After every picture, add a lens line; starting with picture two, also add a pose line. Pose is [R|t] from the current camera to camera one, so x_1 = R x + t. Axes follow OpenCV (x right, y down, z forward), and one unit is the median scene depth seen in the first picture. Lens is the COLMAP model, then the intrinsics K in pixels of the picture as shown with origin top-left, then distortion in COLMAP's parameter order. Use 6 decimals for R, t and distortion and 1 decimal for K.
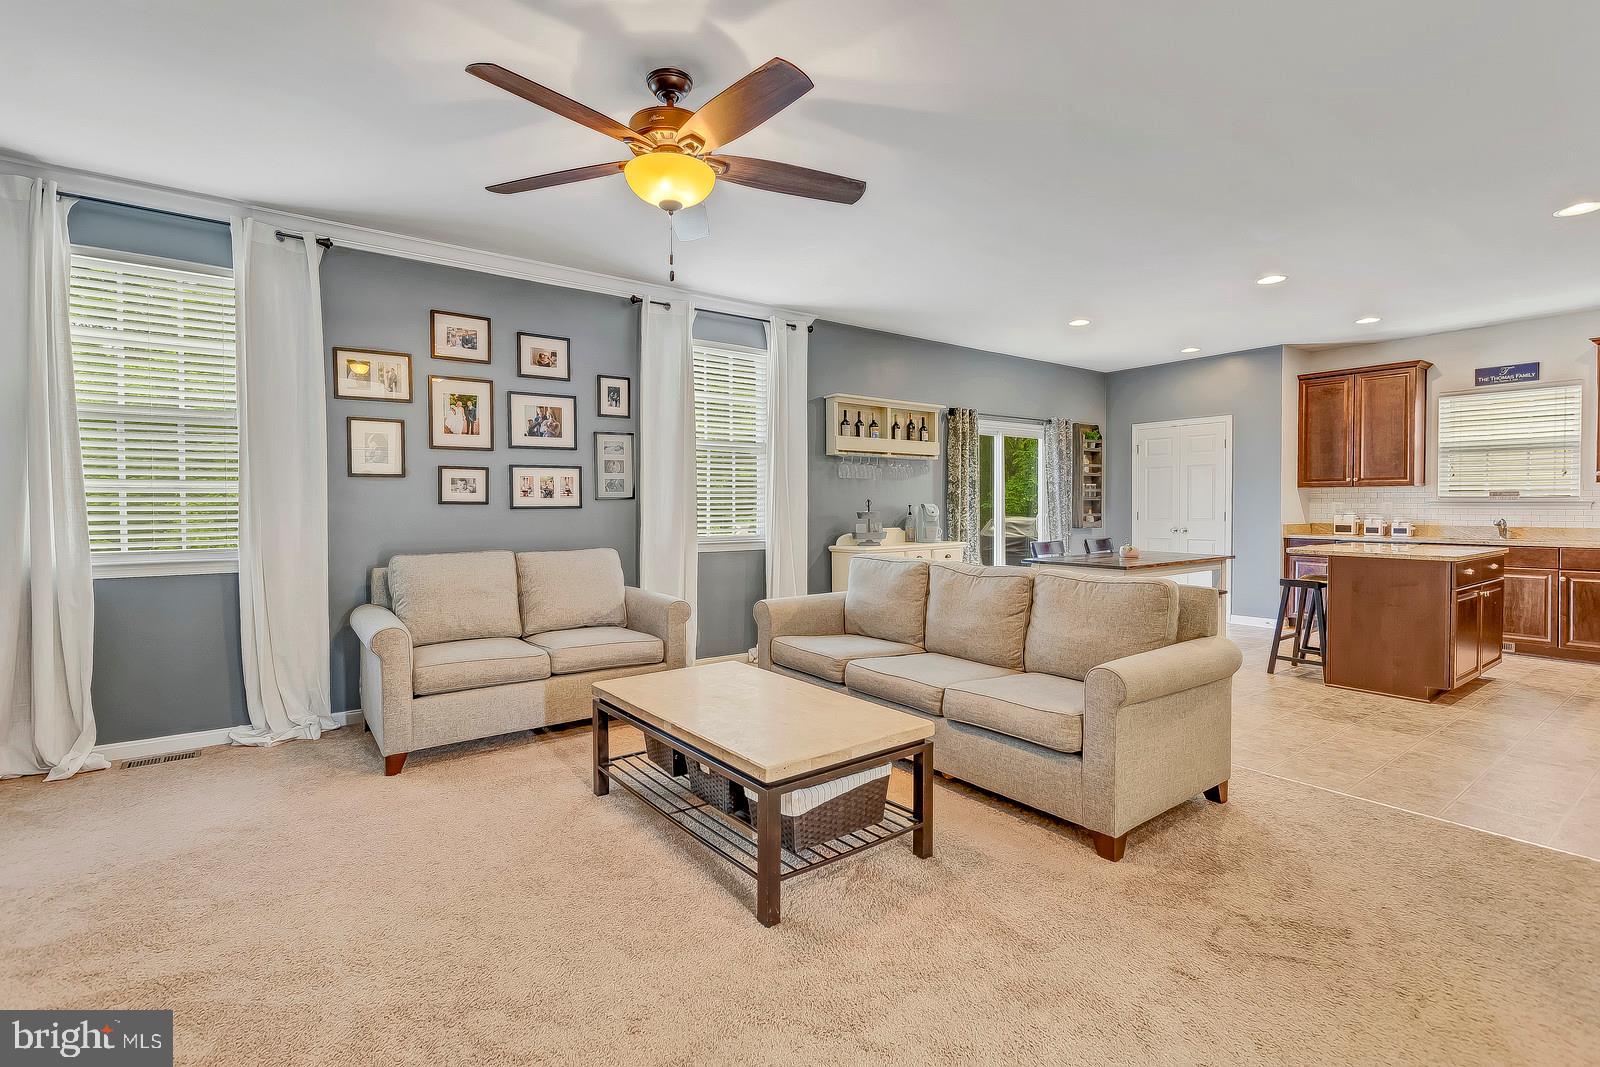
lens RADIAL K [[728.0, 0, 797.8], [0, 728.0, 516.5], [0, 0, 1]] dist [0.009575, -0.007146]
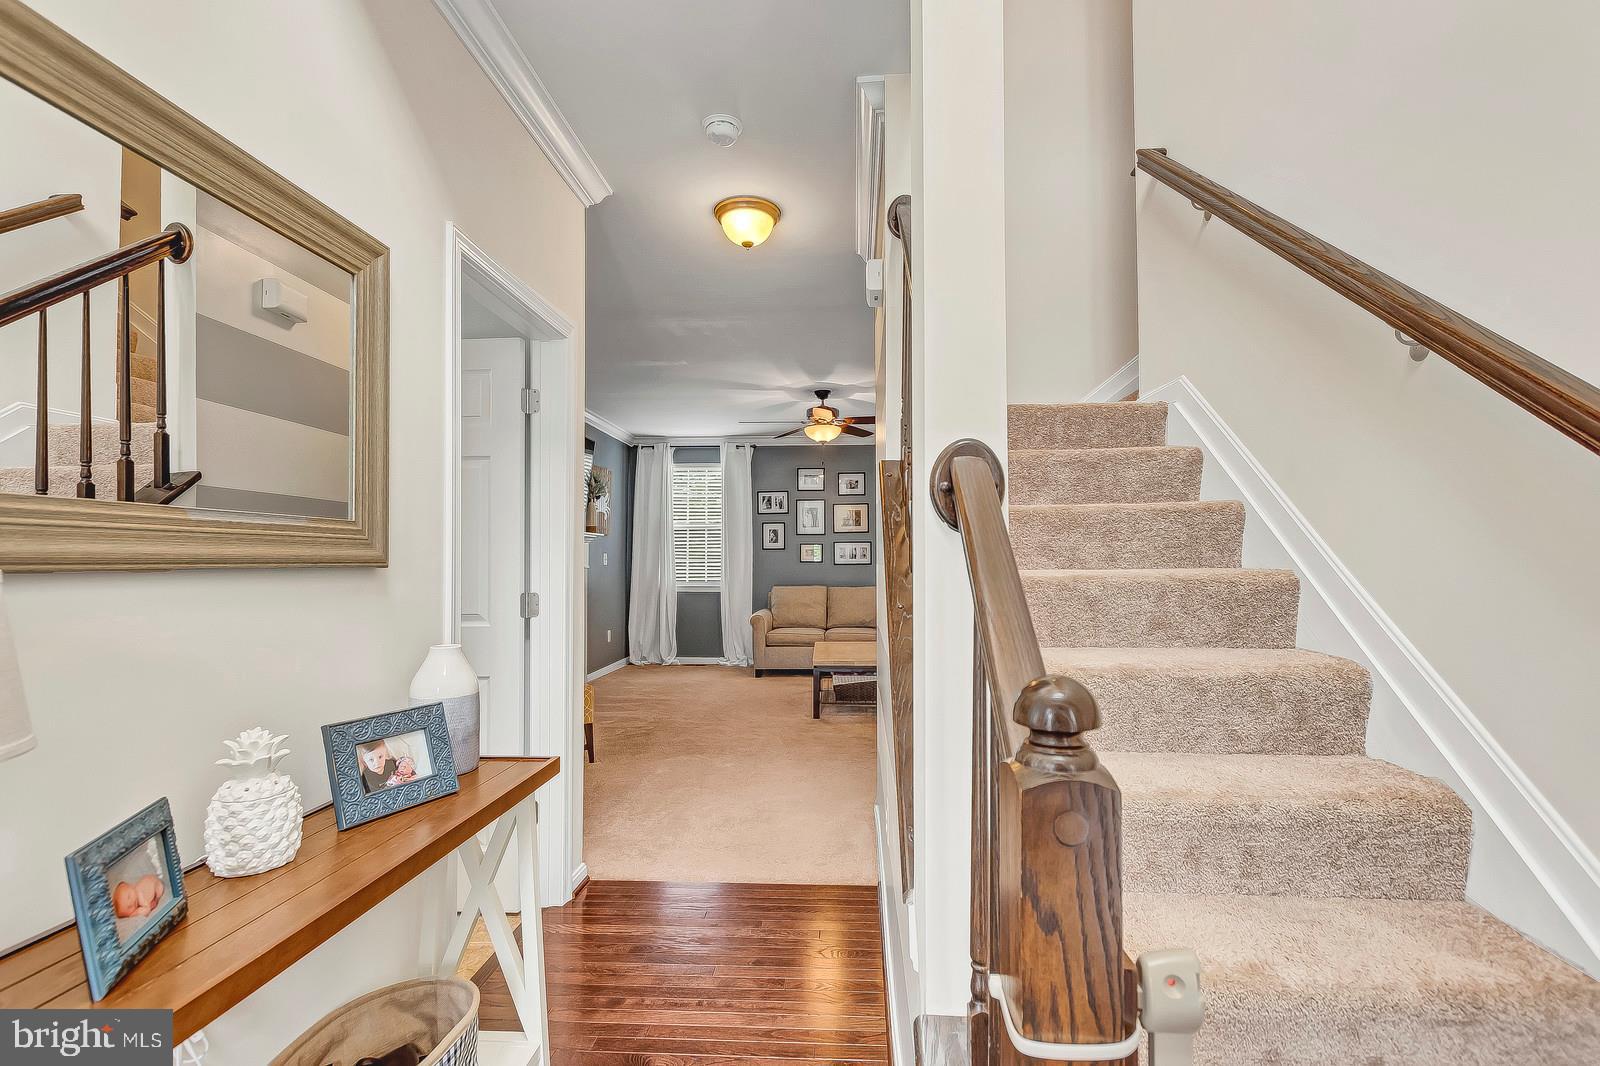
lens RADIAL K [[728.0, 0, 810.2], [0, 728.0, 538.2], [0, 0, 1]] dist [0.009575, -0.007146]
pose [[0.773766, -0.019919, -0.633158, 0.578917], [-0.009306, 0.999040, -0.042802, 0.001317], [0.633403, 0.039011, 0.772838, -0.392776]]
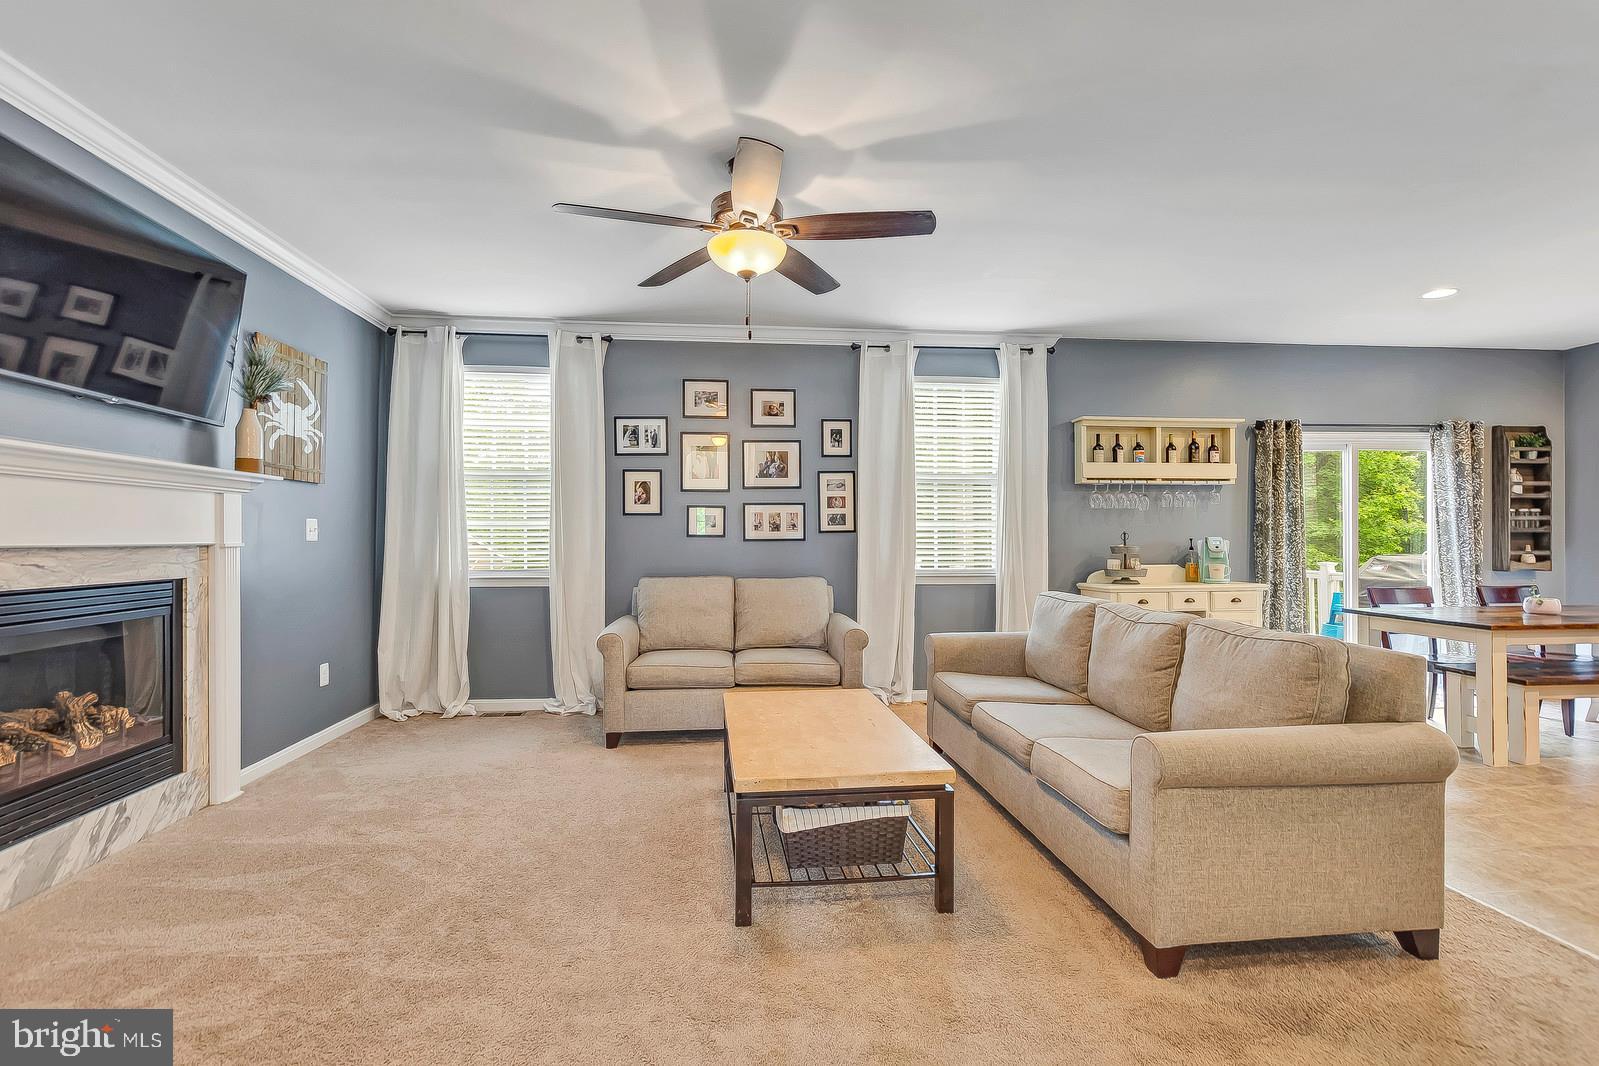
lens RADIAL K [[727.5, 0, 790.9], [0, 727.5, 533.5], [0, 0, 1]] dist [0.009575, -0.007146]
pose [[0.856796, -0.001139, -0.515655, 0.202374], [-0.009744, 0.999783, -0.018399, -0.001431], [0.515564, 0.020789, 0.856599, 0.032289]]
